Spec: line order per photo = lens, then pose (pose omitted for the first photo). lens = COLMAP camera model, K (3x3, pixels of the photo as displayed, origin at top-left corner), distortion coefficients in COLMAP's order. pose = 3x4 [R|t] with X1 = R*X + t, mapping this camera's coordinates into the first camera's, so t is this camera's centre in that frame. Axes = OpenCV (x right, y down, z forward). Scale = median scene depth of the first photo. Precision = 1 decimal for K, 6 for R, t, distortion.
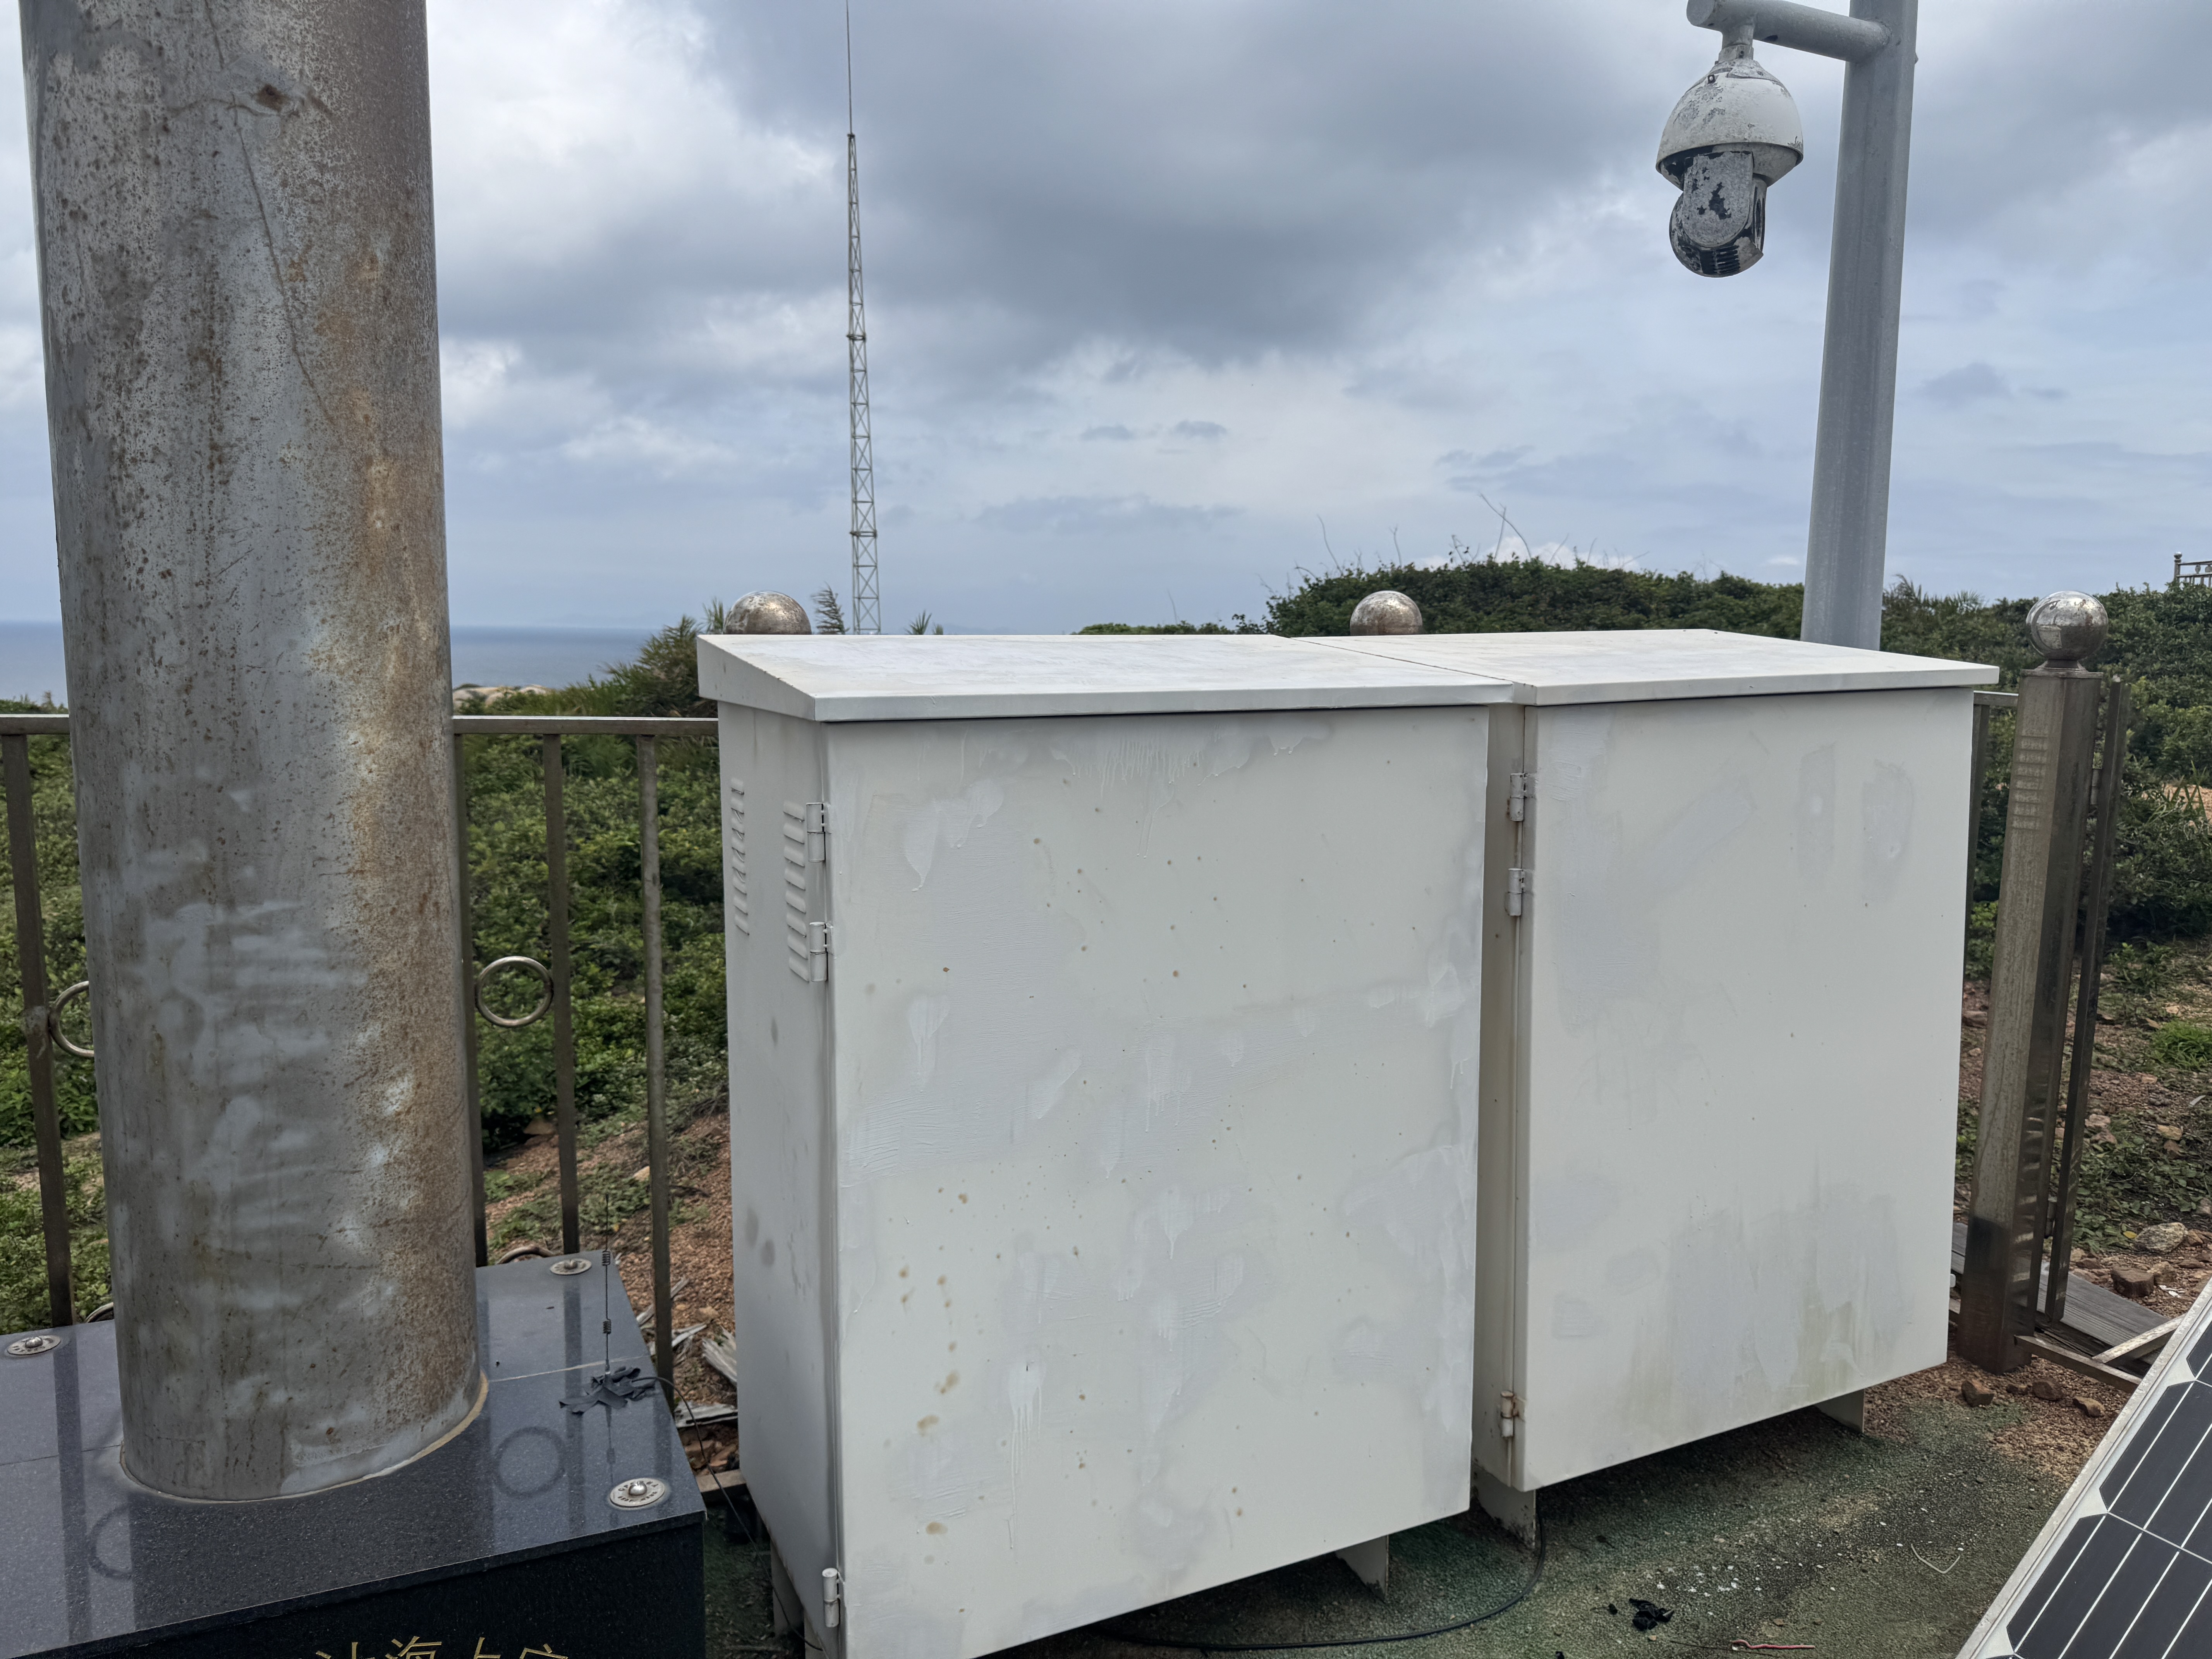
lens RADIAL K [[1581.2, 0, 1115.5], [0, 1581.2, 820.0], [0, 0, 1]] dist [0.025648, -0.030815]
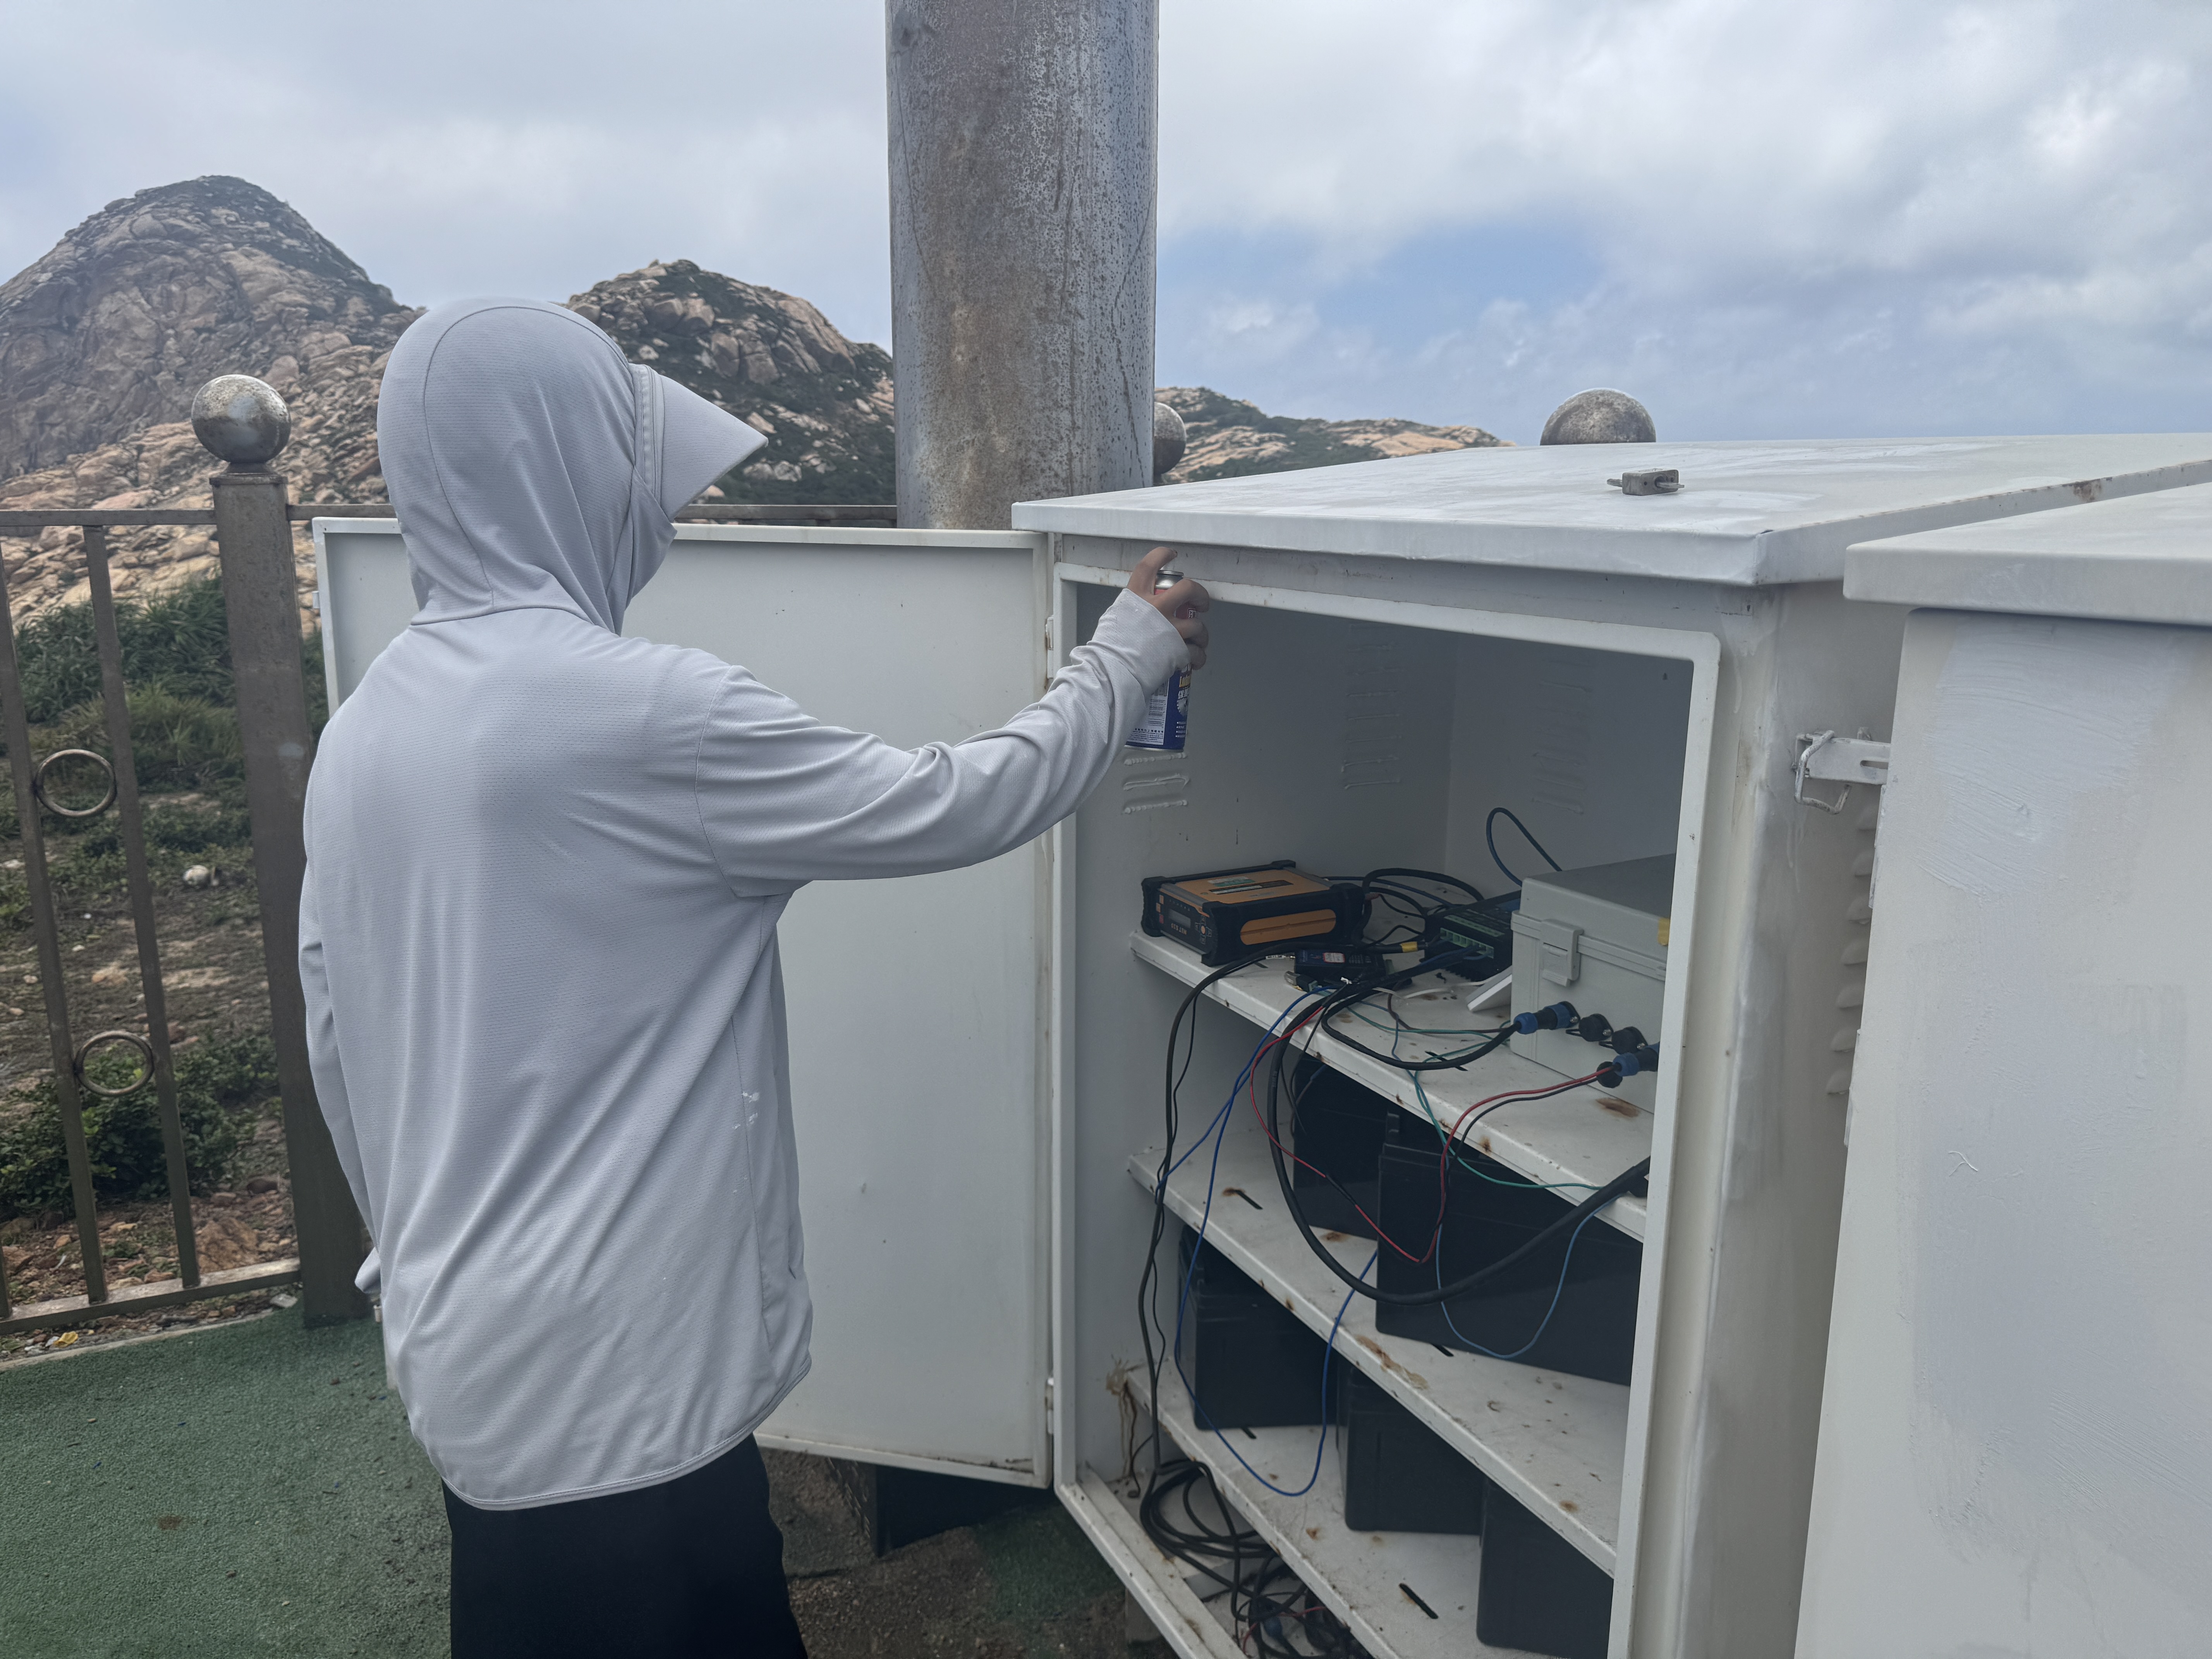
lens RADIAL K [[1581.2, 0, 1073.0], [0, 1581.2, 812.6], [0, 0, 1]] dist [0.025648, -0.030815]
pose [[0.007905, 0.207627, -0.978176, 0.826027], [-0.124517, 0.970798, 0.205055, -0.101085], [0.992186, 0.120179, 0.033528, 1.059539]]
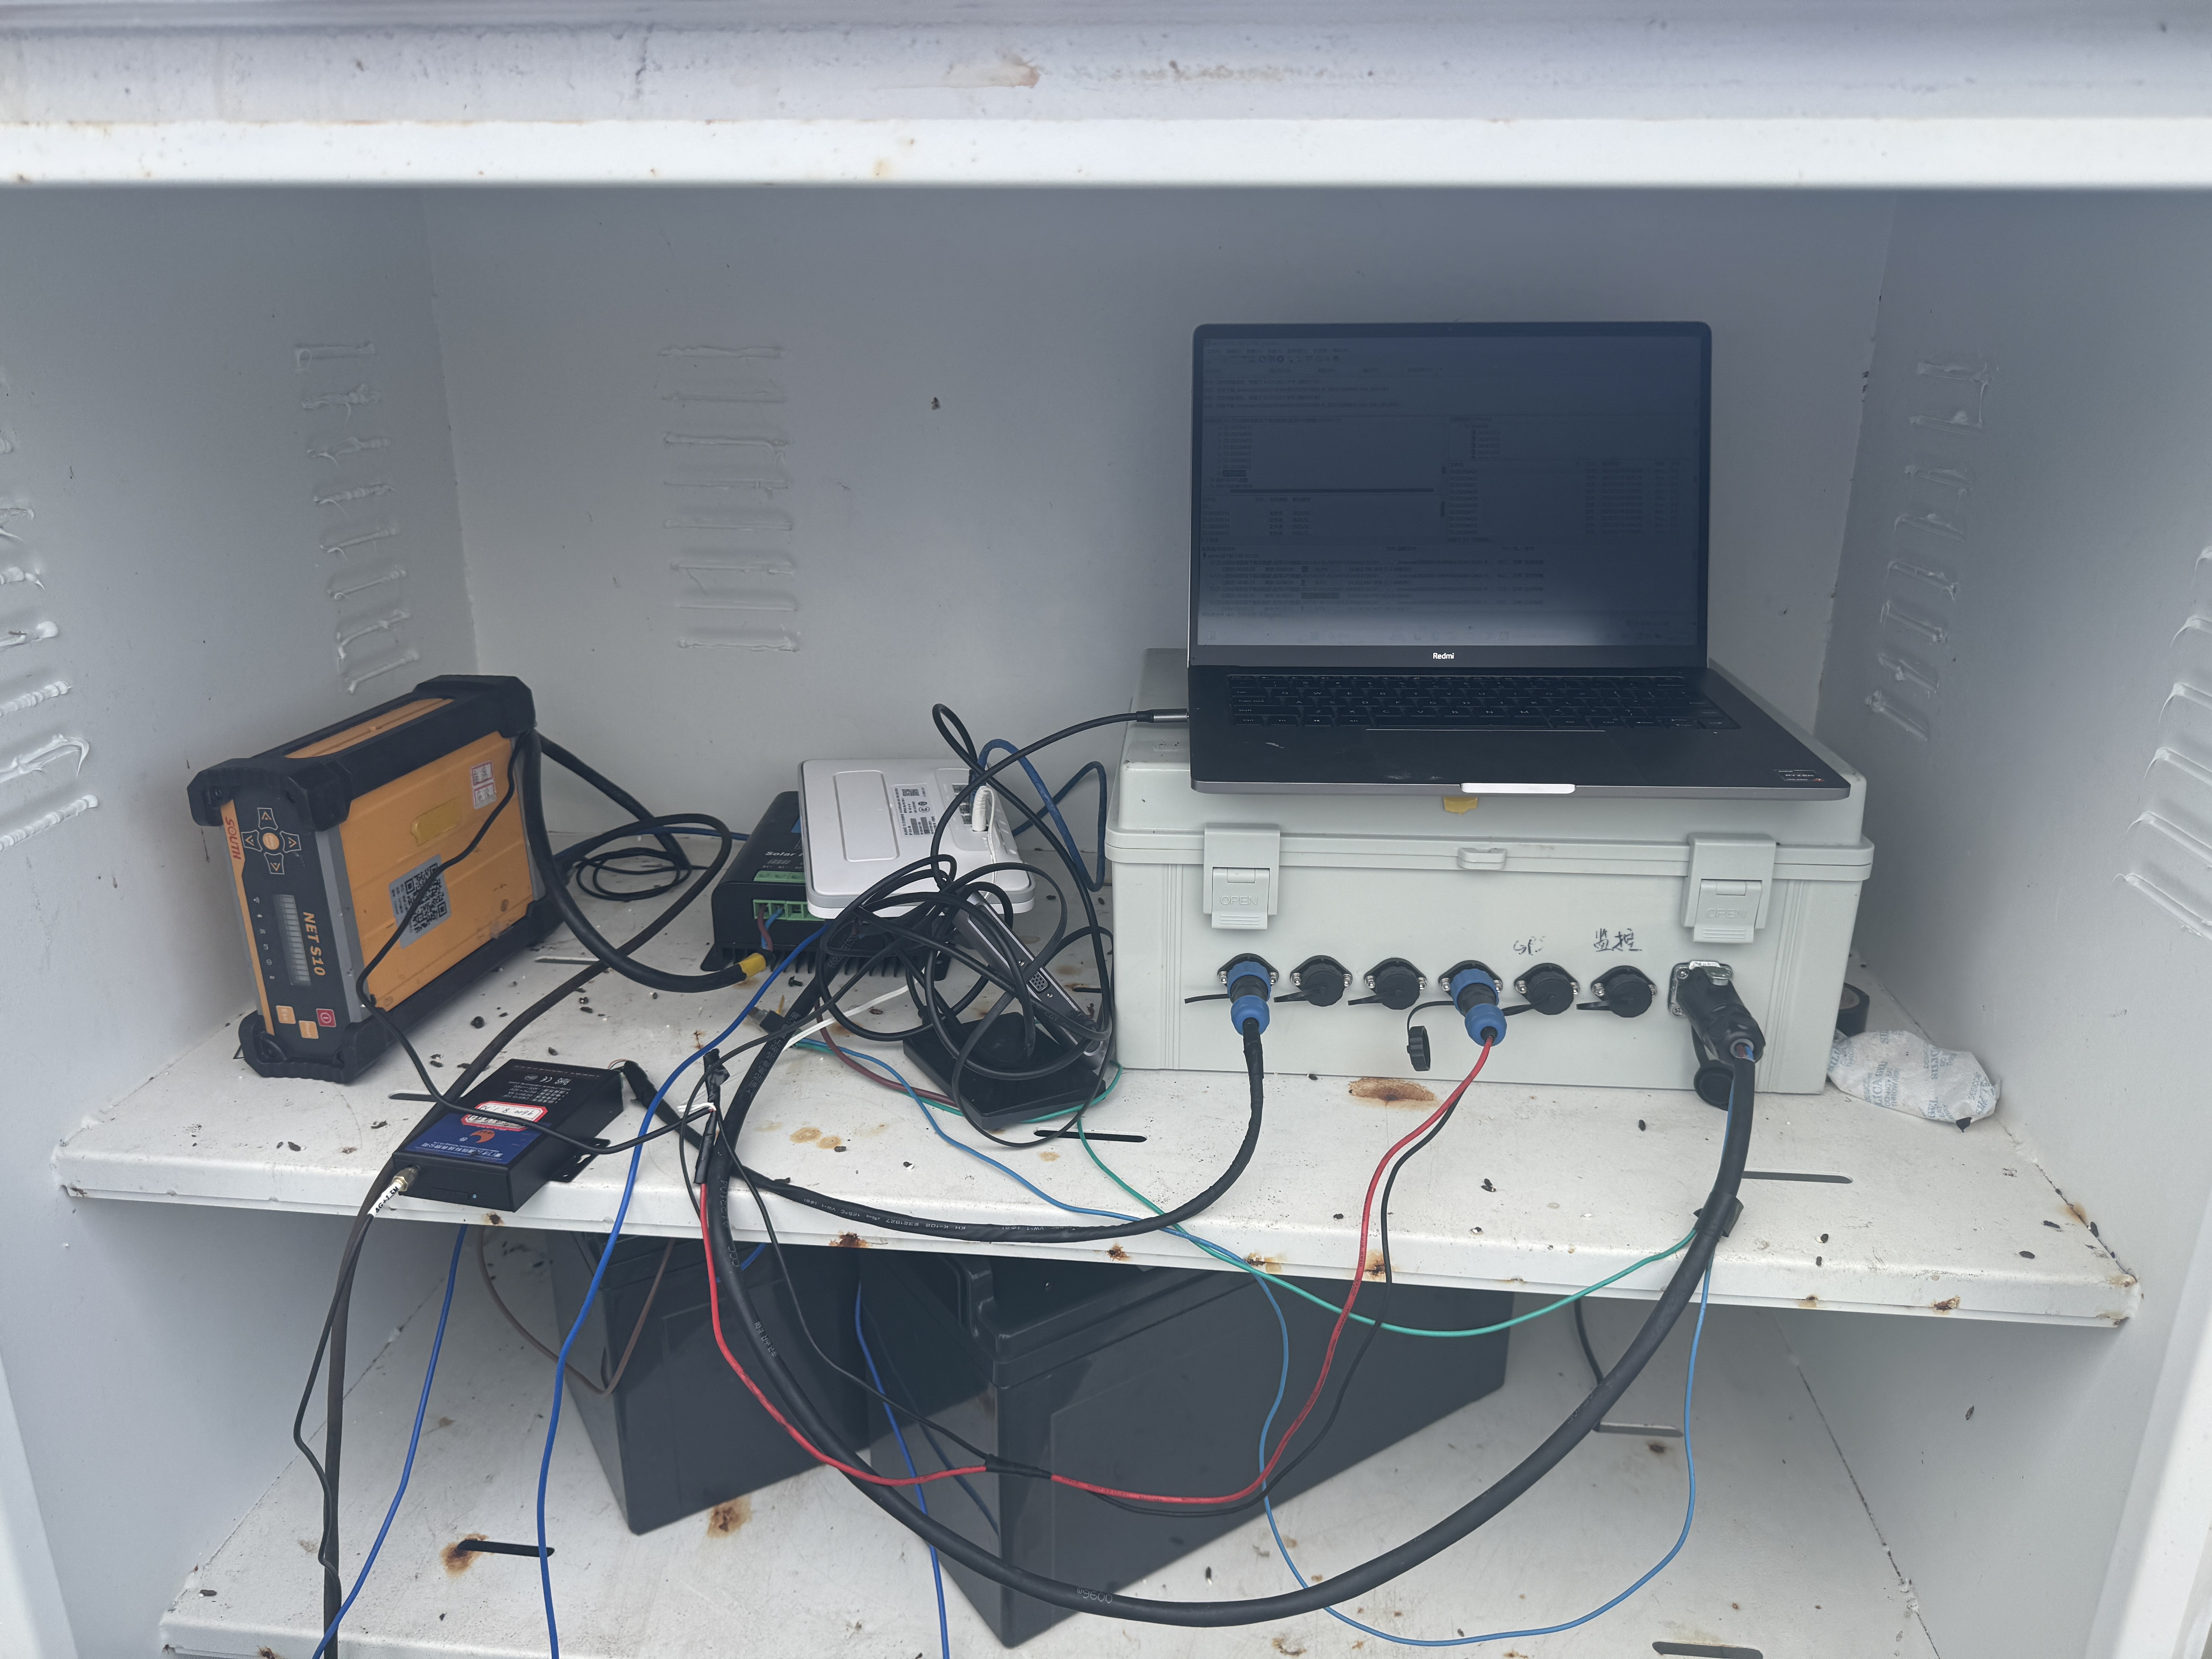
lens RADIAL K [[1581.2, 0, 1097.3], [0, 1581.2, 813.6], [0, 0, 1]] dist [0.025648, -0.030815]
pose [[0.853320, 0.167950, -0.493598, 0.227490], [-0.070857, 0.975271, 0.209346, -0.004493], [0.516551, -0.143664, 0.844118, 0.937819]]
